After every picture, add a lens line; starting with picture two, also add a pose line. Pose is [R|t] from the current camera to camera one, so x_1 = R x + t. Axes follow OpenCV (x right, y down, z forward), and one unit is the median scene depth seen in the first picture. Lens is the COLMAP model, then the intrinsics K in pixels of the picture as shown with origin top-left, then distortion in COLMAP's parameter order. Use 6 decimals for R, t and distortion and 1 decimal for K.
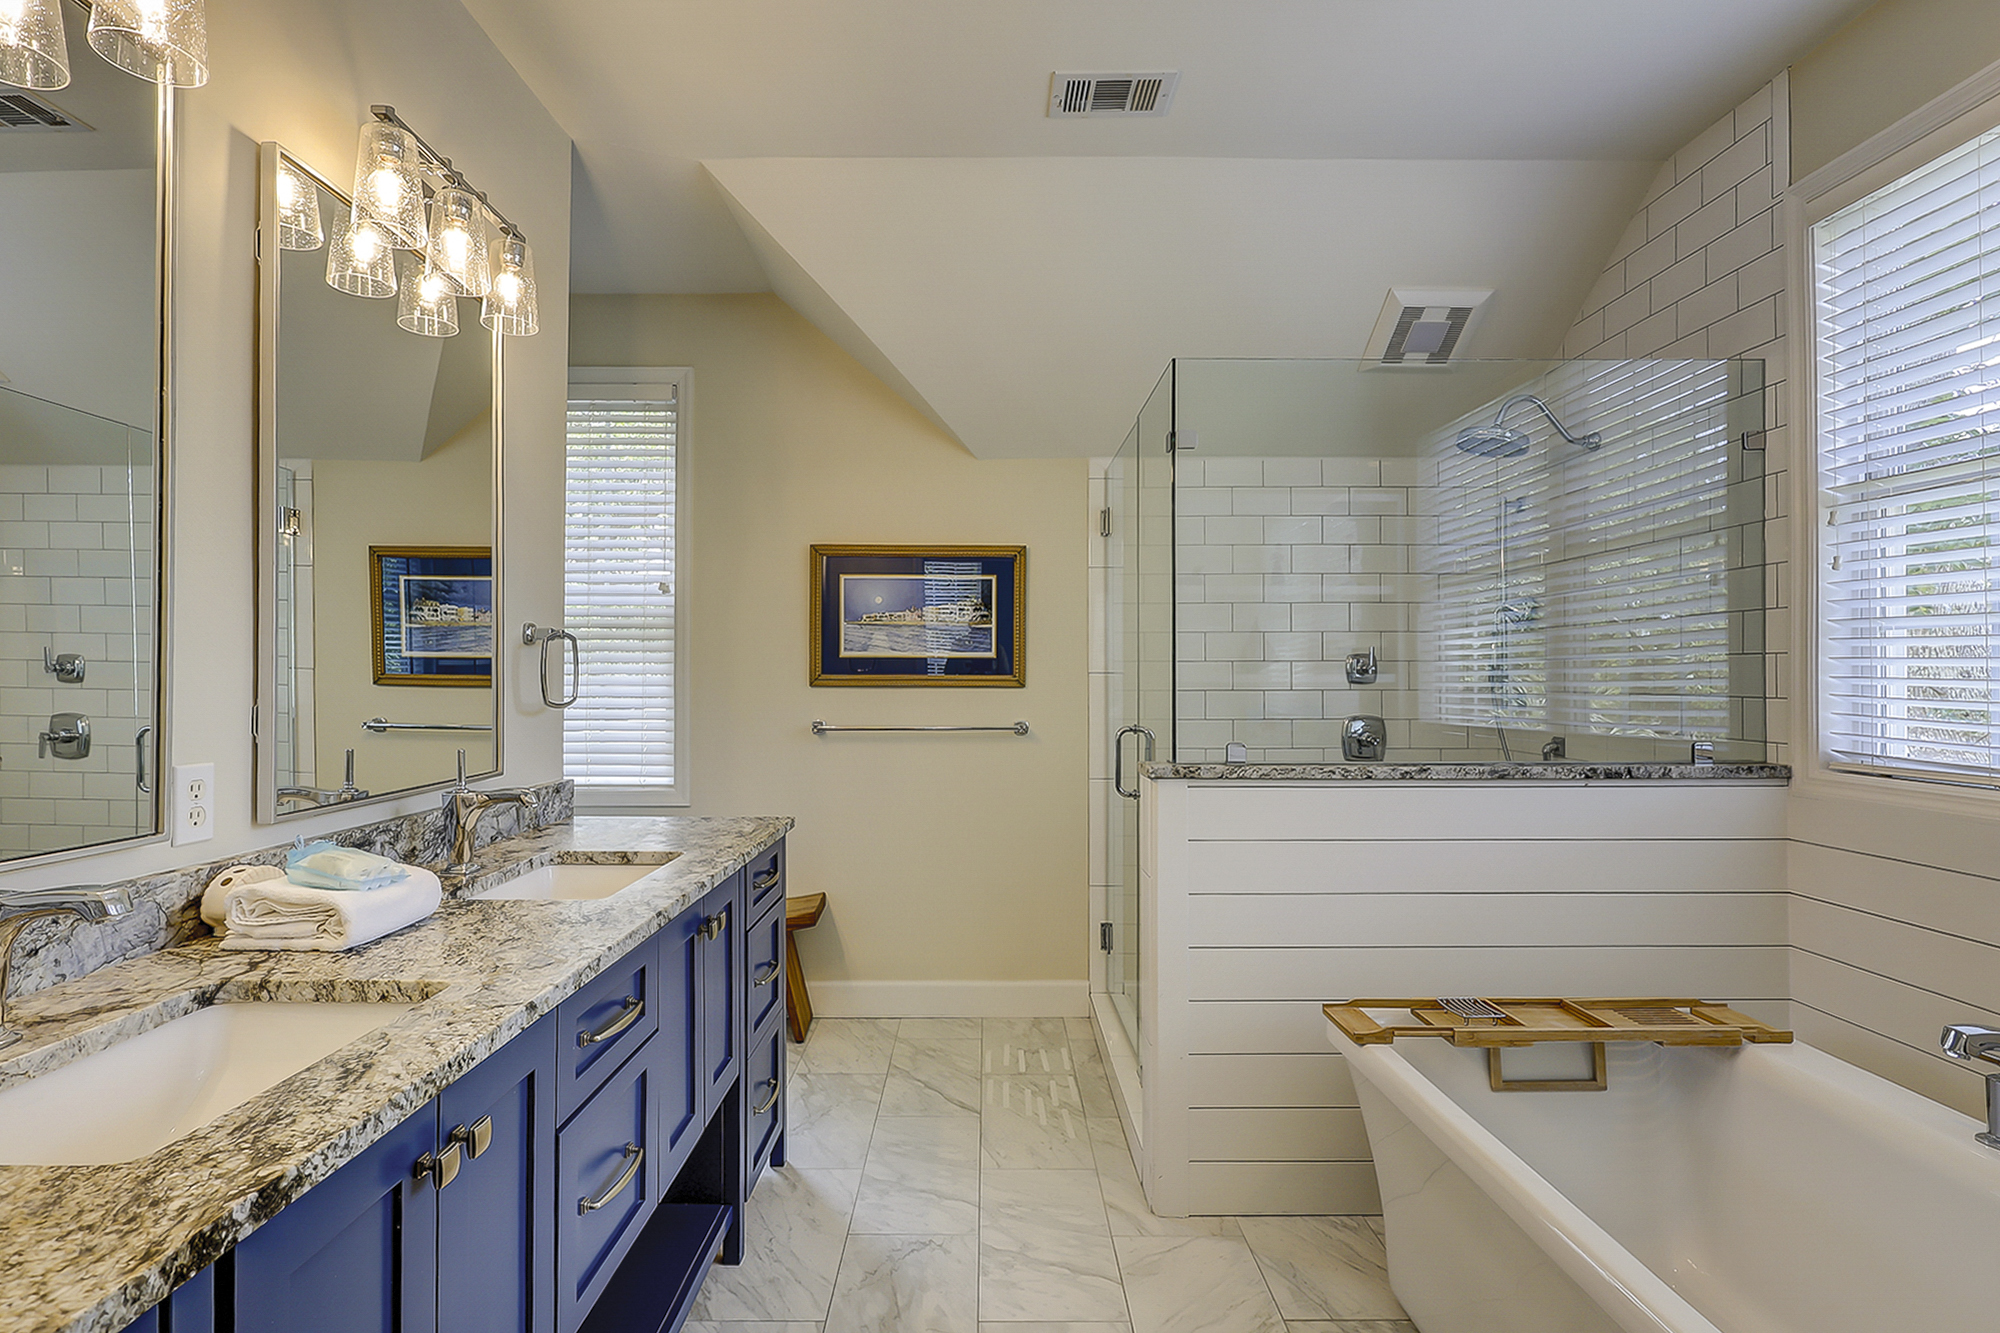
lens RADIAL K [[985.7, 0, 999.3], [0, 985.7, 649.2], [0, 0, 1]] dist [-0.000619, -0.000318]
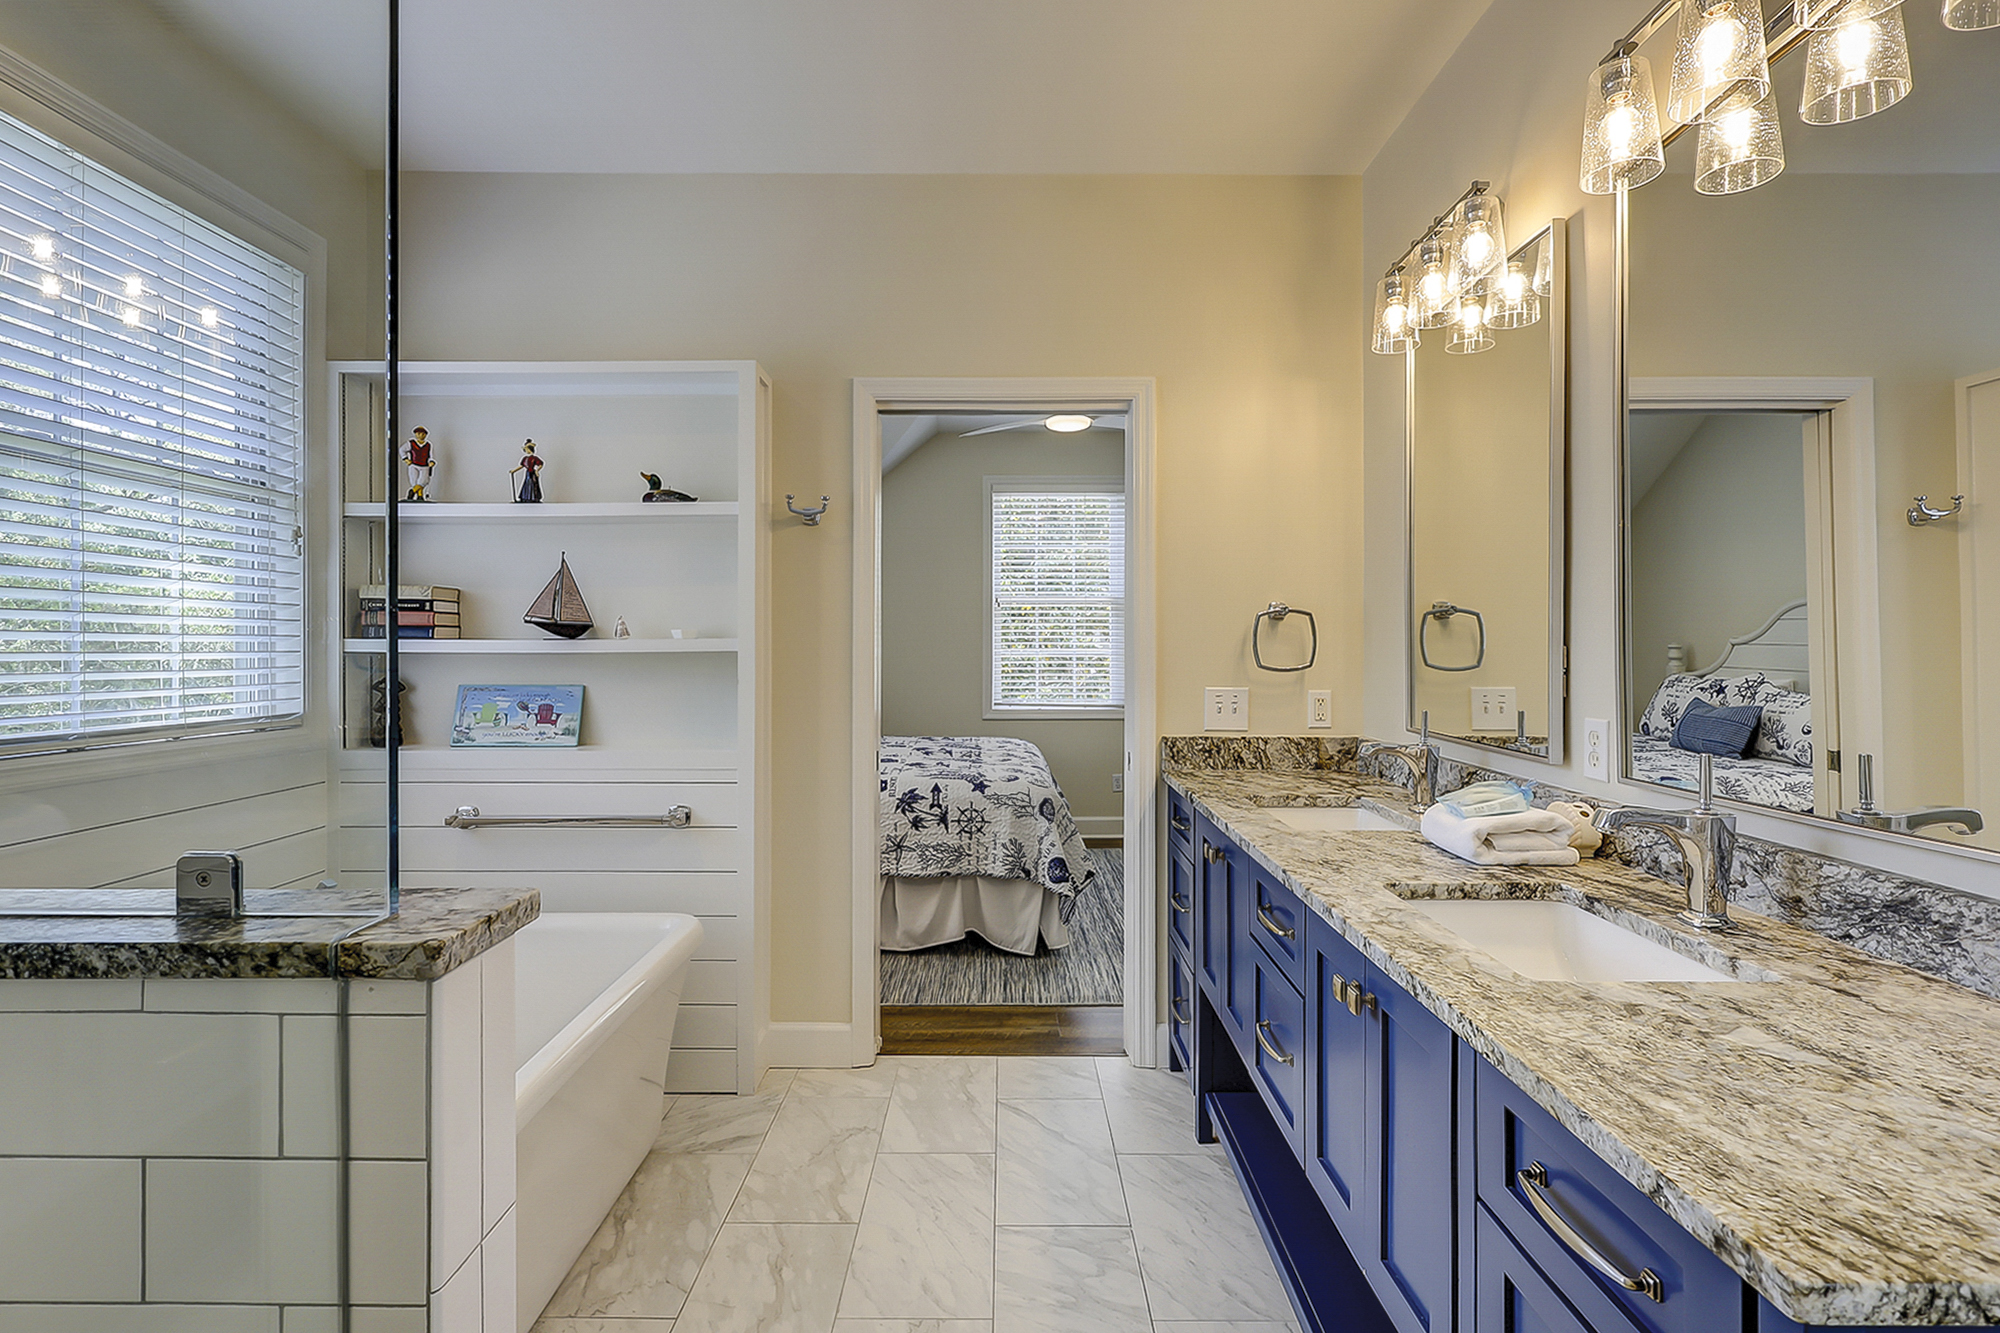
lens RADIAL K [[985.7, 0, 999.3], [0, 985.7, 649.2], [0, 0, 1]] dist [-0.000619, -0.000318]
pose [[-0.999577, 0.004983, 0.028650, -0.045766], [0.004132, 0.999550, -0.029697, 0.042597], [-0.028785, -0.029566, -0.999148, 1.711675]]
